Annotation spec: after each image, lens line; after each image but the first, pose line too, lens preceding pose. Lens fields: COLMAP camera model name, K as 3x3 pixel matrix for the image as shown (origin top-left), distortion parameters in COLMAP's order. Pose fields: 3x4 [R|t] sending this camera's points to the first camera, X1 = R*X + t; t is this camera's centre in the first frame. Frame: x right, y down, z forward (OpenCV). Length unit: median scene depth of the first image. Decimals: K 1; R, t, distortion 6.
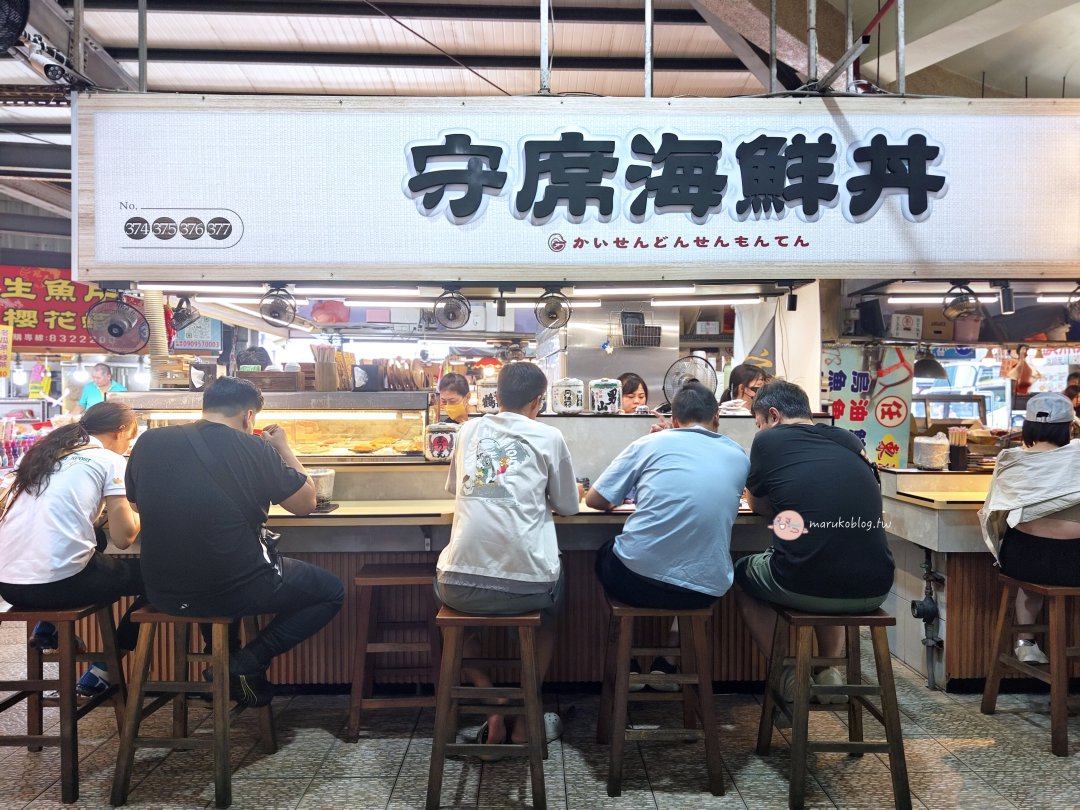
lens RADIAL K [[721.4, 0, 541.3], [0, 721.4, 404.0], [0, 0, 1]] dist [0.000757, -0.000170]
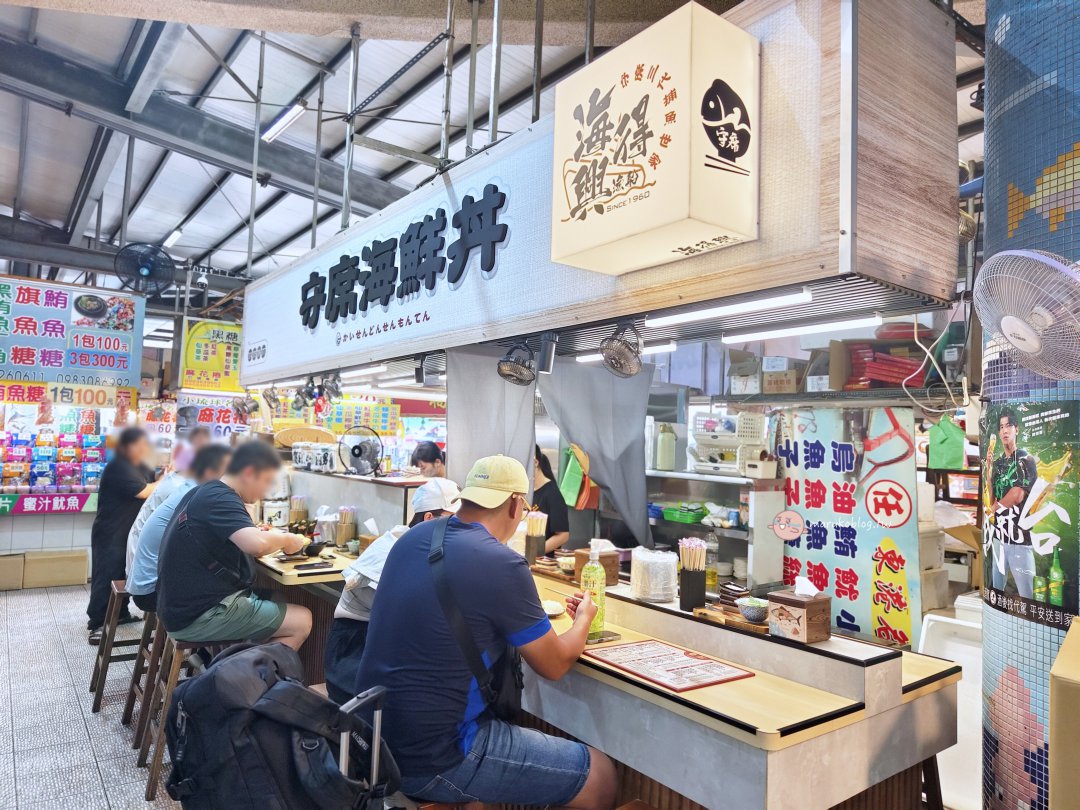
lens RADIAL K [[721.4, 0, 538.7], [0, 721.4, 404.9], [0, 0, 1]] dist [0.000757, -0.000170]
pose [[0.588884, -0.022105, -0.807915, 0.839497], [-0.039153, 0.997672, -0.055835, -0.030597], [0.807269, 0.064512, 0.586647, 0.347184]]
